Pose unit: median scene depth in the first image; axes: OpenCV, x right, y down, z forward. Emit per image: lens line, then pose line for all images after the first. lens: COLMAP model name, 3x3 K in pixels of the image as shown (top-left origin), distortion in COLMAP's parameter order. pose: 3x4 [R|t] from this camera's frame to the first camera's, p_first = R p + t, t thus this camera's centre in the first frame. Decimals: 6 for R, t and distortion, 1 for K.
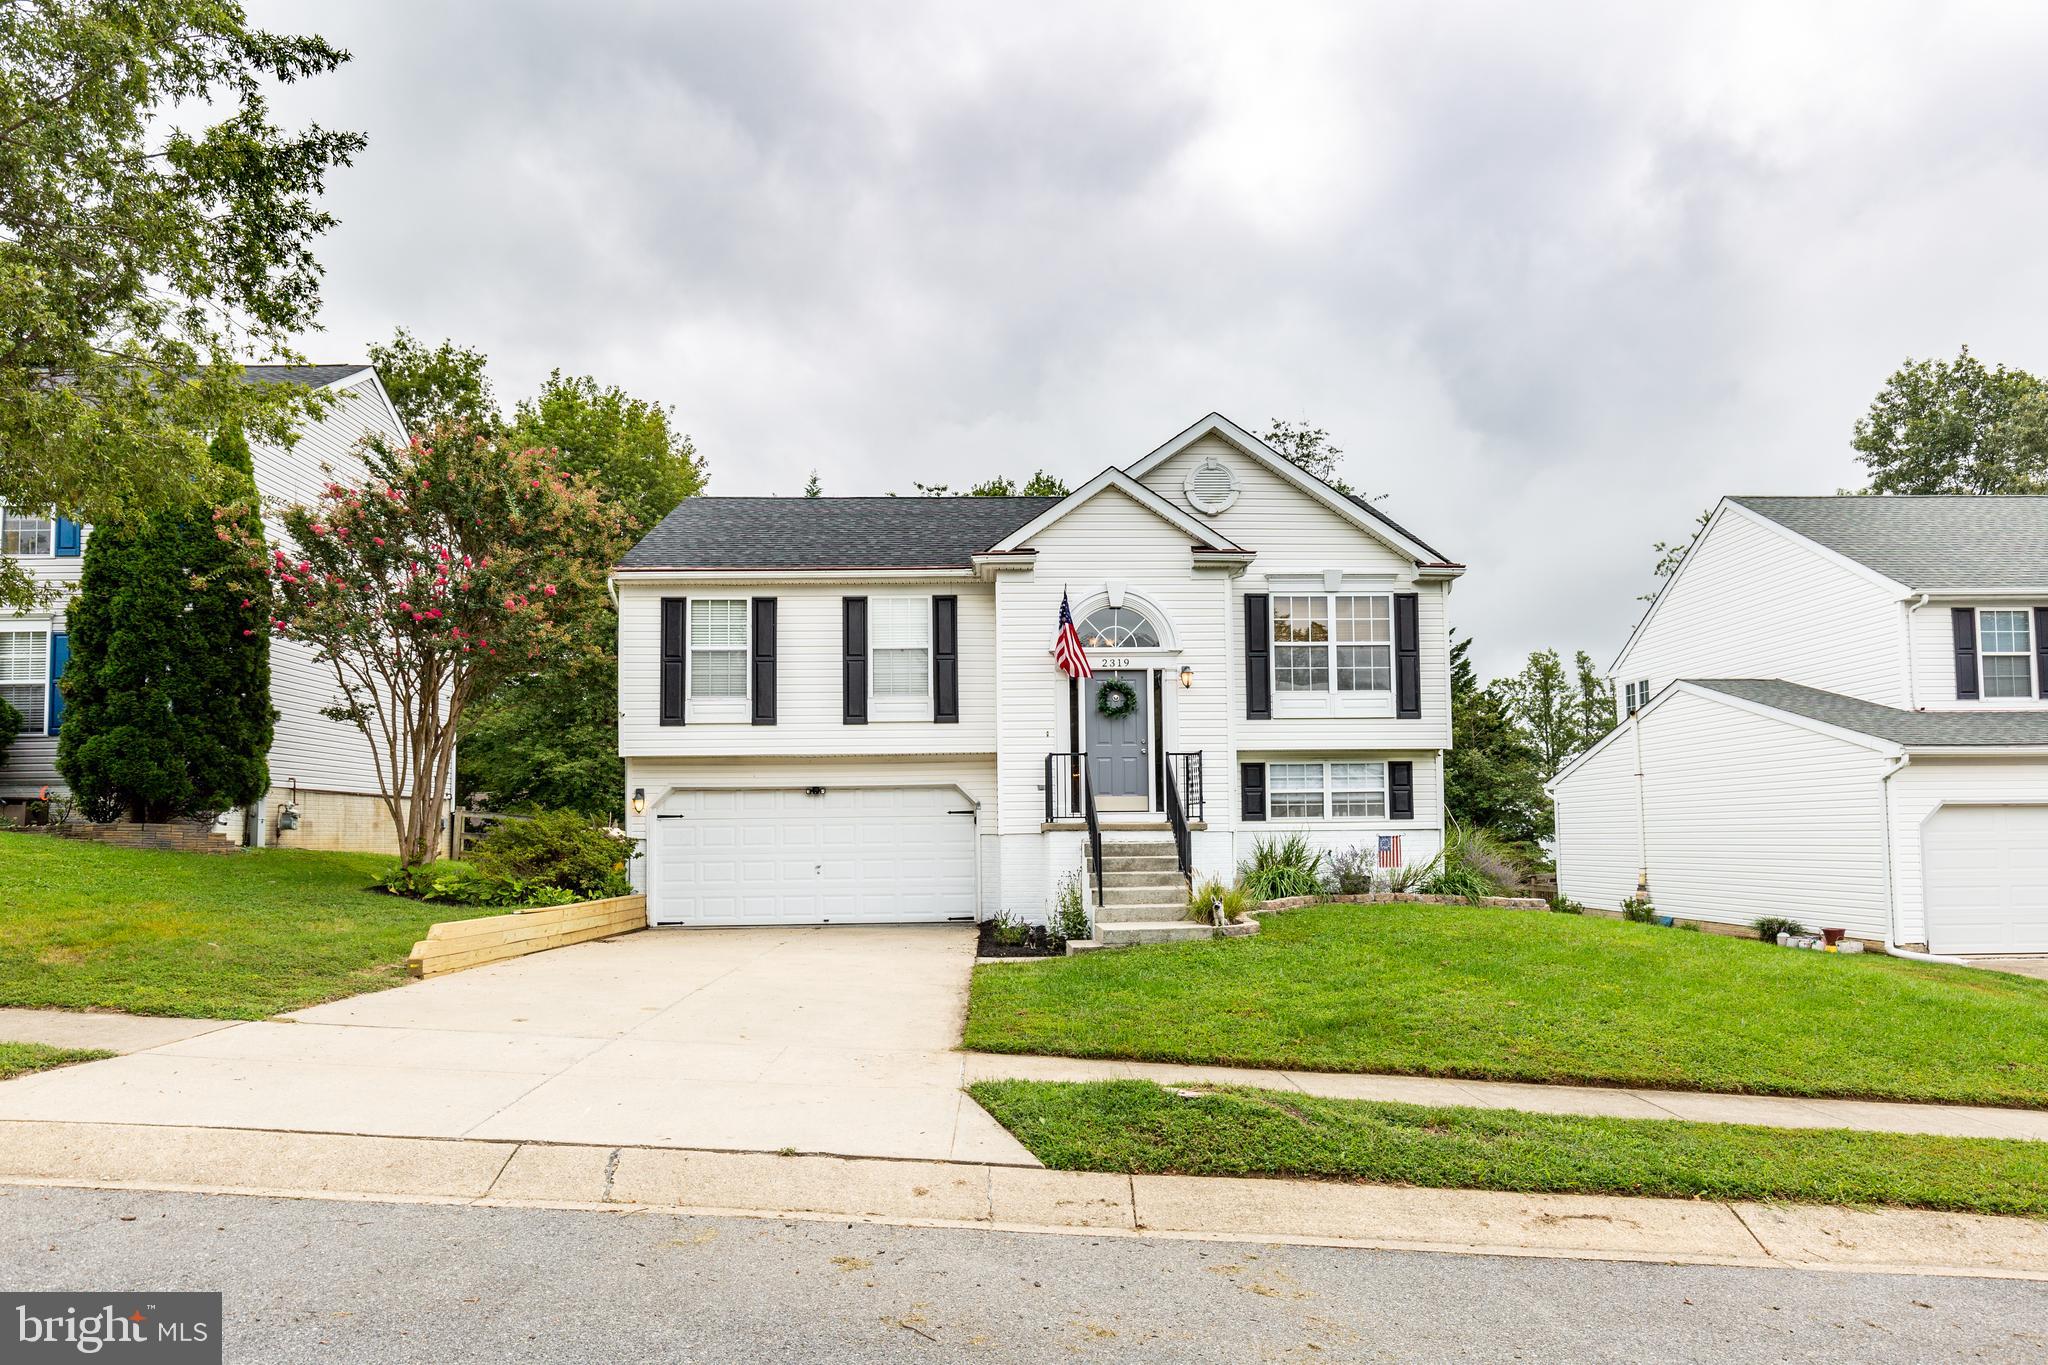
lens RADIAL K [[1383.9, 0, 1113.8], [0, 1383.9, 750.8], [0, 0, 1]] dist [-0.001295, 0.001757]
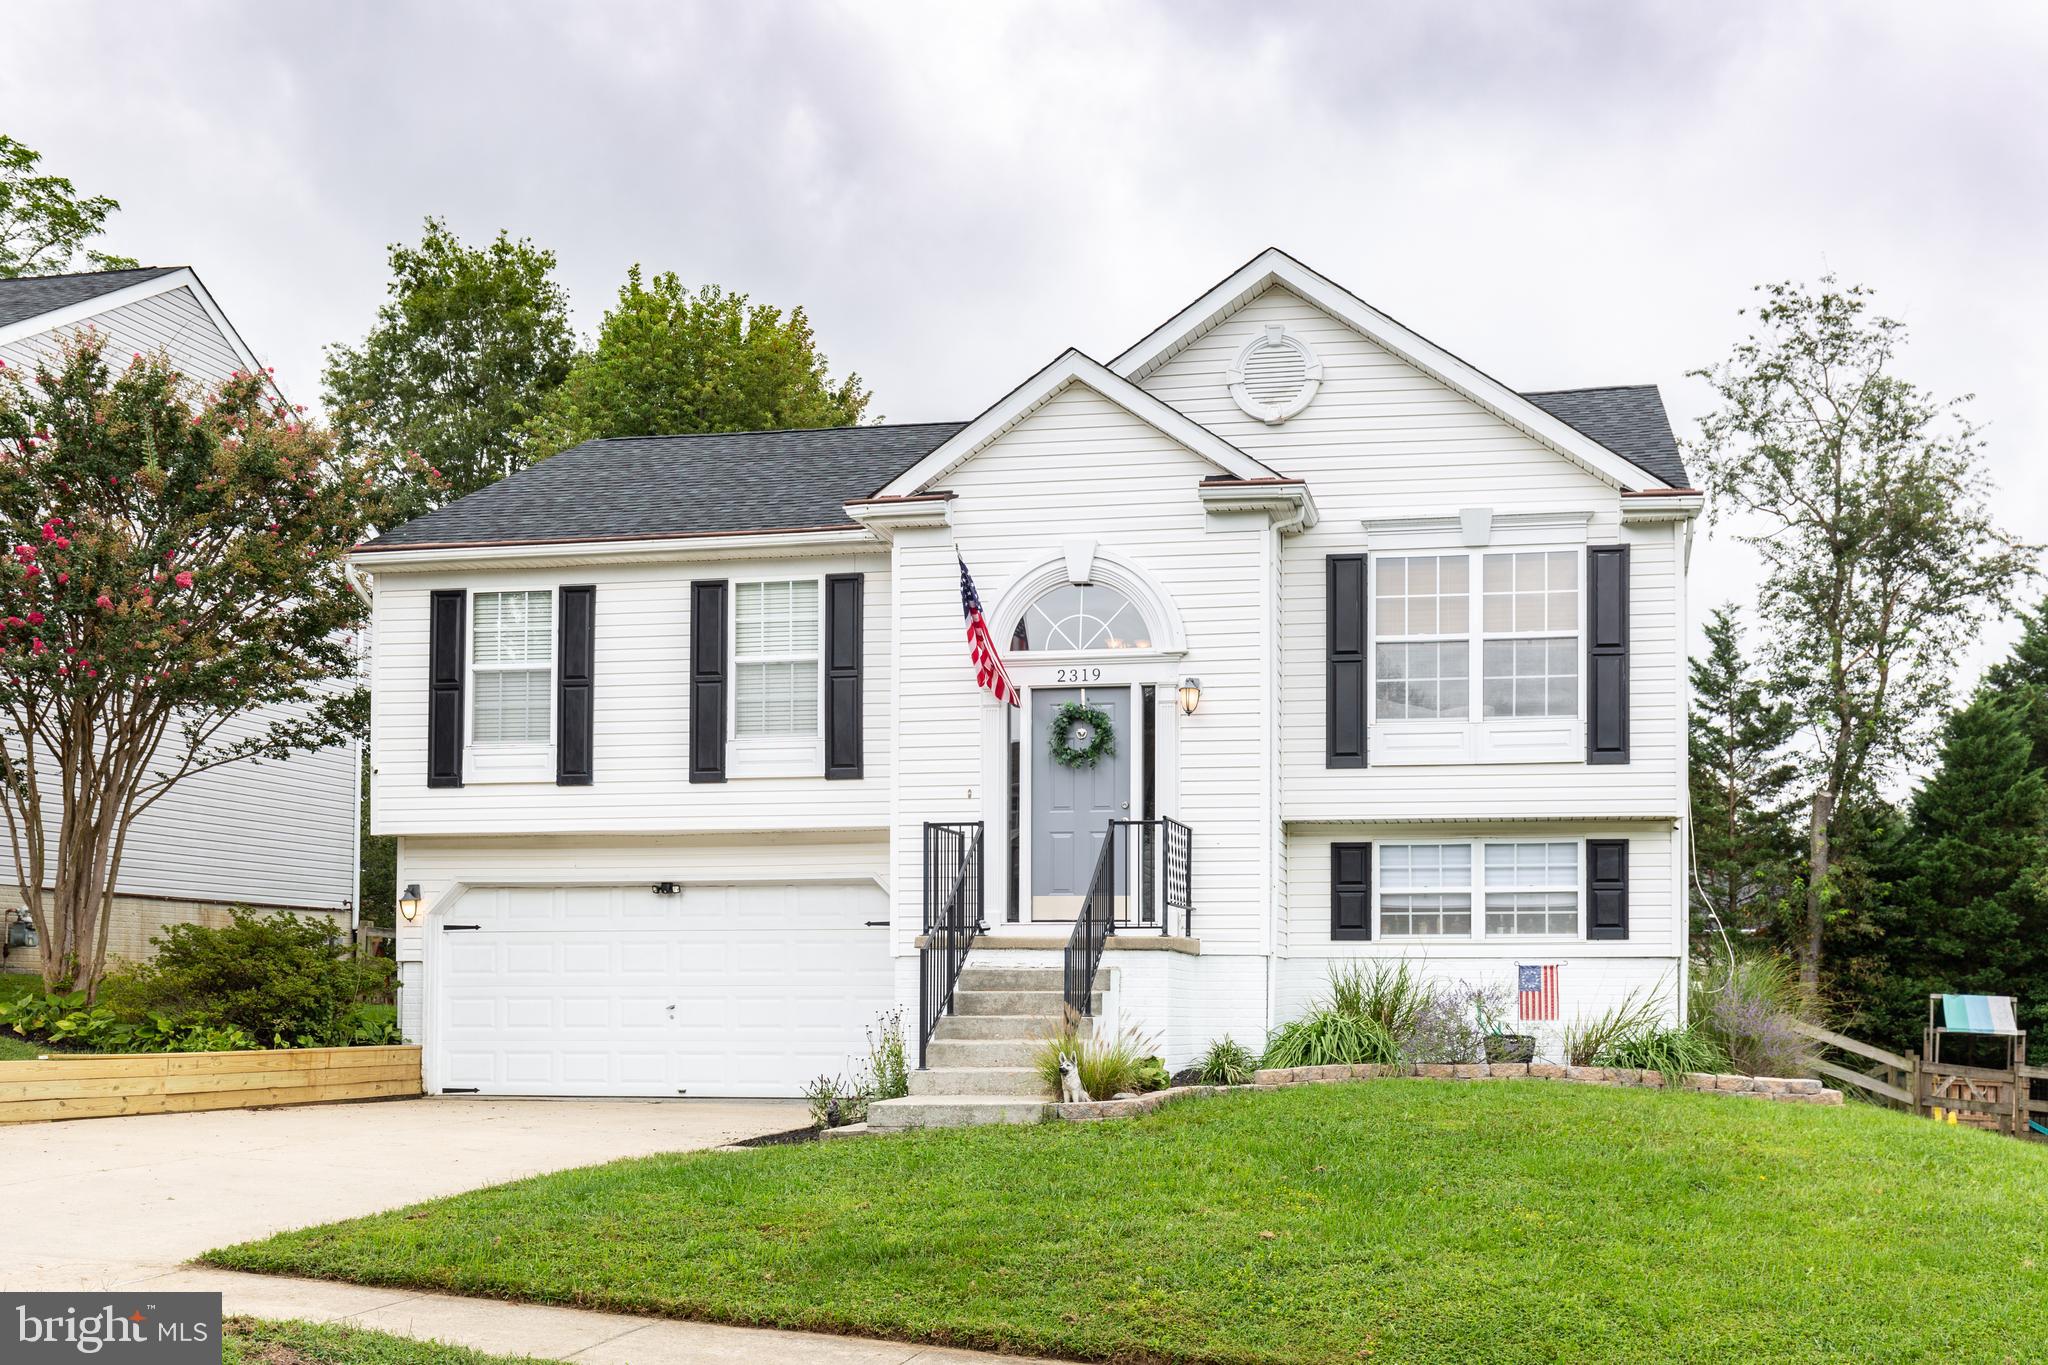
lens RADIAL K [[2234.5, 0, 1219.0], [0, 2234.5, 929.3], [0, 0, 1]] dist [-0.000442, -0.000086]
pose [[0.972963, 0.004794, -0.230911, 0.270758], [0.002366, 0.999525, 0.030718, 0.016555], [0.230948, -0.030434, 0.972490, 0.057955]]
